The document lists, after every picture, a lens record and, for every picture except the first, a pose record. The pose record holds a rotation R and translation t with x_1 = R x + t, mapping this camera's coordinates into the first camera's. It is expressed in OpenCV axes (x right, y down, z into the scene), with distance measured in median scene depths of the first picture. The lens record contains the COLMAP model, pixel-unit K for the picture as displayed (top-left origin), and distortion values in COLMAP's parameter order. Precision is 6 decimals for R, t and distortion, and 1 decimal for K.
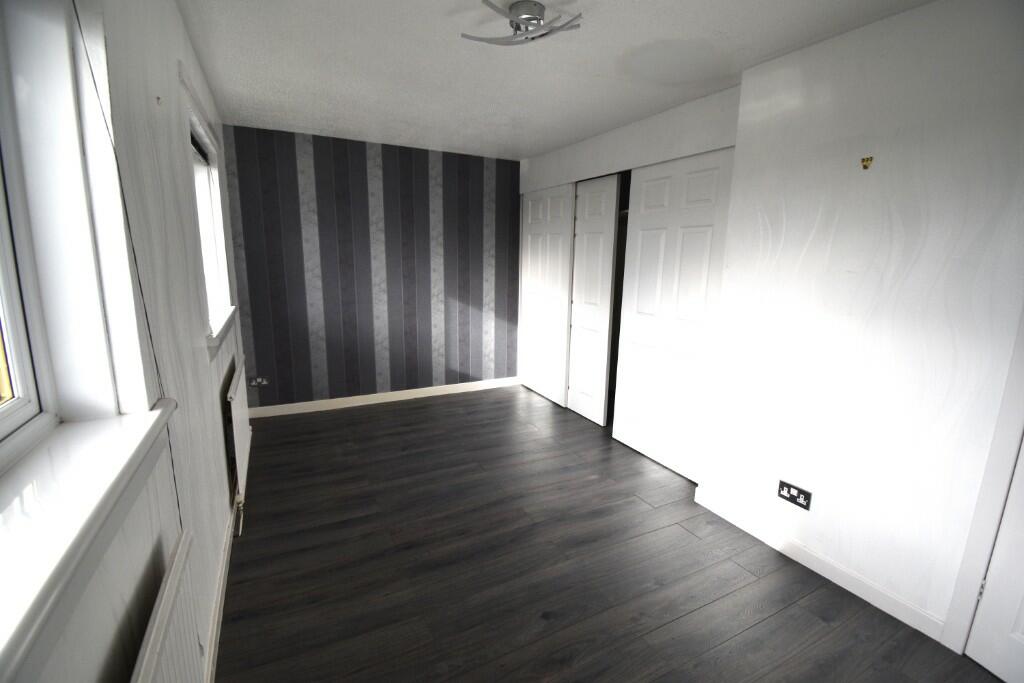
lens RADIAL K [[456.7, 0, 512.8], [0, 456.7, 343.6], [0, 0, 1]] dist [-0.002001, -0.001039]
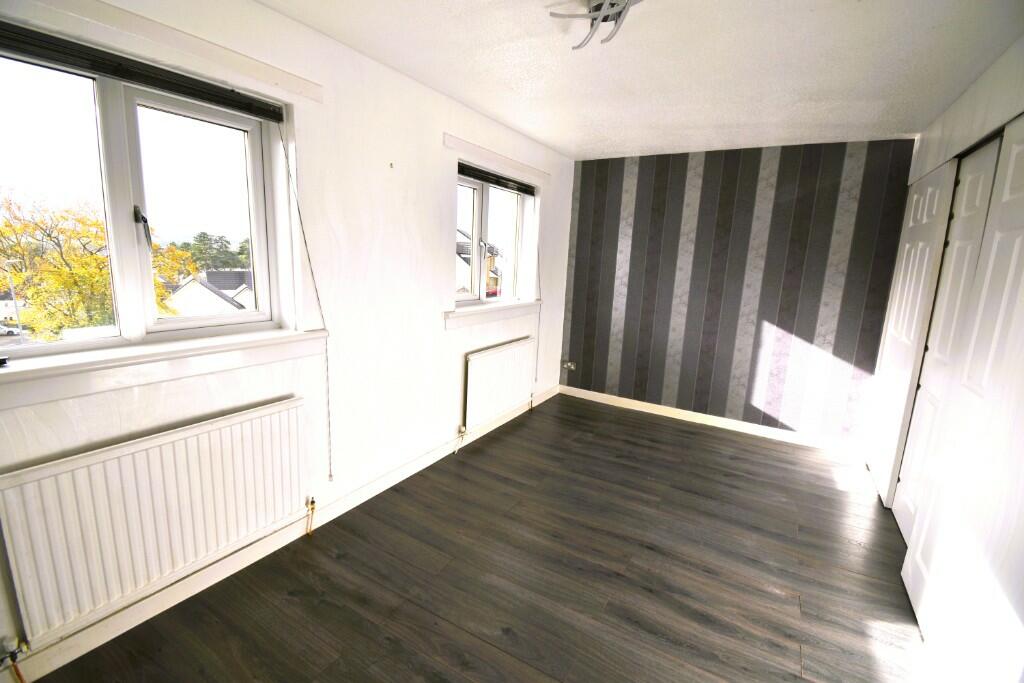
lens RADIAL K [[456.7, 0, 512.8], [0, 456.7, 343.6], [0, 0, 1]] dist [-0.002001, -0.001039]
pose [[0.515924, 0.167017, -0.840195, 0.369323], [-0.196384, 0.977748, 0.073770, -0.033575], [0.833820, 0.126941, 0.537243, 0.194025]]
